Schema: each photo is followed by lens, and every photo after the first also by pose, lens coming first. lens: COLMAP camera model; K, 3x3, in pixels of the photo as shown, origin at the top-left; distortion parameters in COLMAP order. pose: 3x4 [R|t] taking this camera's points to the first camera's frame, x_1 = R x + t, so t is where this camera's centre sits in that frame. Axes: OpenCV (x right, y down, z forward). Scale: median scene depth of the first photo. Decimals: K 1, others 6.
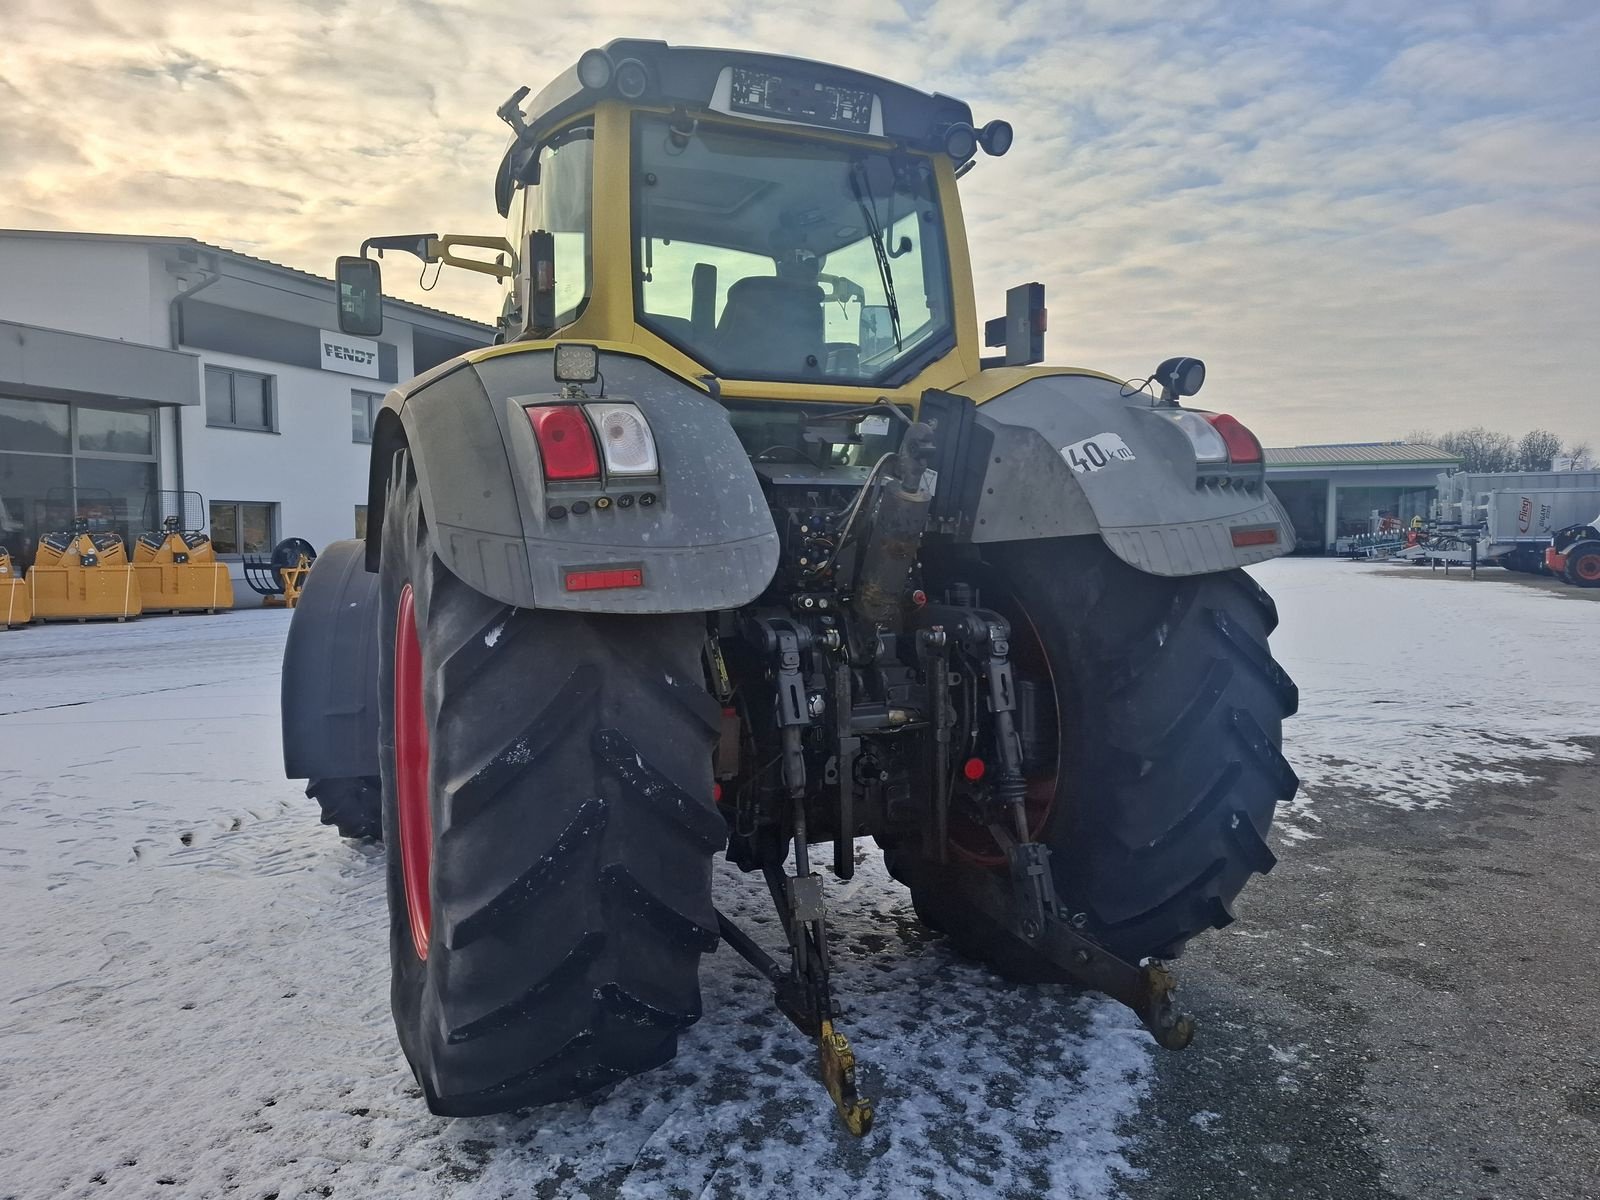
lens RADIAL K [[1126.0, 0, 818.0], [0, 1126.0, 595.3], [0, 0, 1]] dist [0.114597, -0.137787]
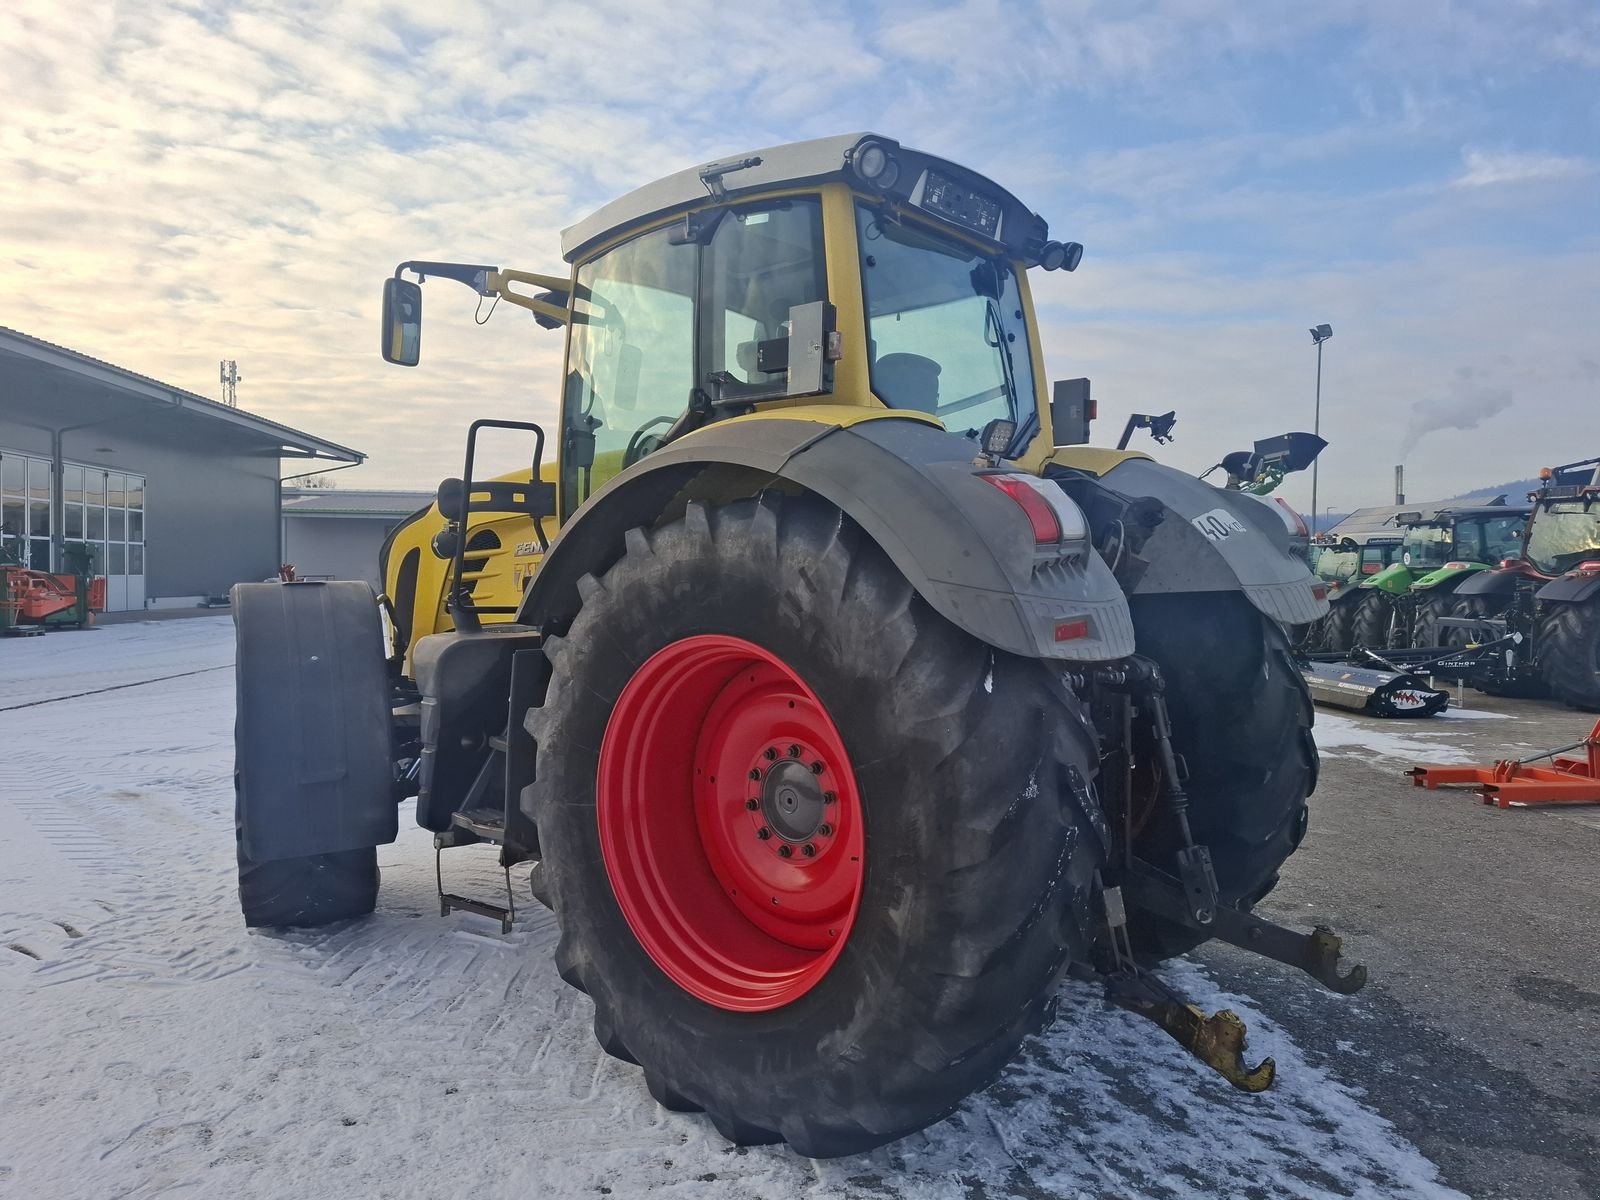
lens RADIAL K [[1123.7, 0, 779.7], [0, 1123.7, 593.9], [0, 0, 1]] dist [0.069350, -0.073798]
pose [[0.909490, 0.007124, 0.415664, -0.698666], [0.009356, 0.999249, -0.037597, -0.007789], [-0.415620, 0.038083, 0.908741, 0.074990]]
